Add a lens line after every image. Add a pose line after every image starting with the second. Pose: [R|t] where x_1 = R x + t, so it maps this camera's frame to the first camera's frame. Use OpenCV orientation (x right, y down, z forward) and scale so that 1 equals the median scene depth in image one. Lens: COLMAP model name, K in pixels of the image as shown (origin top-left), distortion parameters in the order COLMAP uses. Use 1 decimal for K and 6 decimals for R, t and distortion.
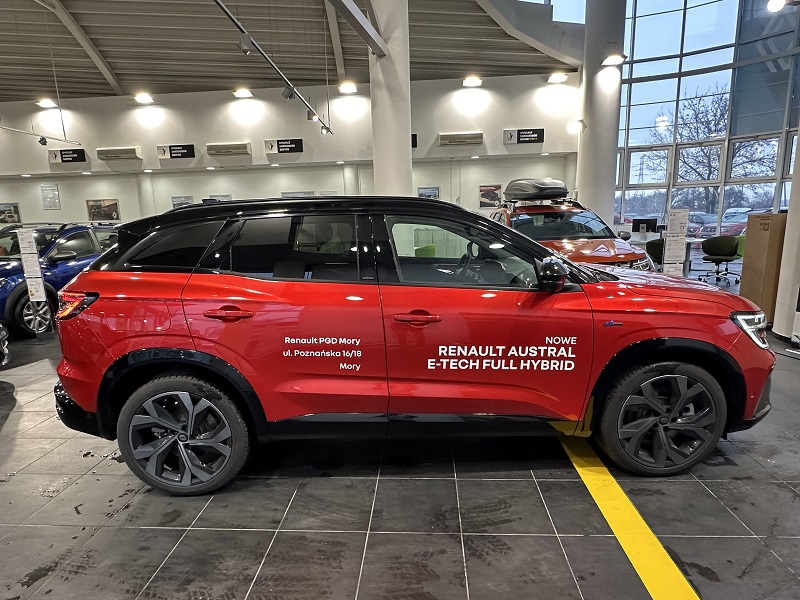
lens RADIAL K [[455.2, 0, 400.0], [0, 455.2, 300.0], [0, 0, 1]] dist [-0.009197, -0.000469]
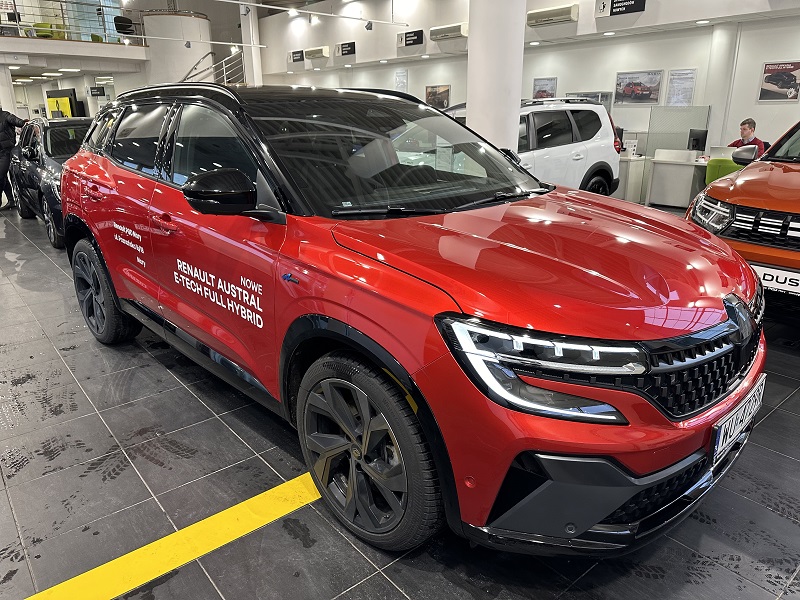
lens RADIAL K [[566.1, 0, 400.0], [0, 566.1, 300.0], [0, 0, 1]] dist [0.054541, -0.076040]
pose [[0.686004, 0.247617, -0.684166, 1.024957], [-0.145926, 0.968026, 0.204036, -0.098272], [0.712814, -0.040132, 0.700204, 0.466065]]
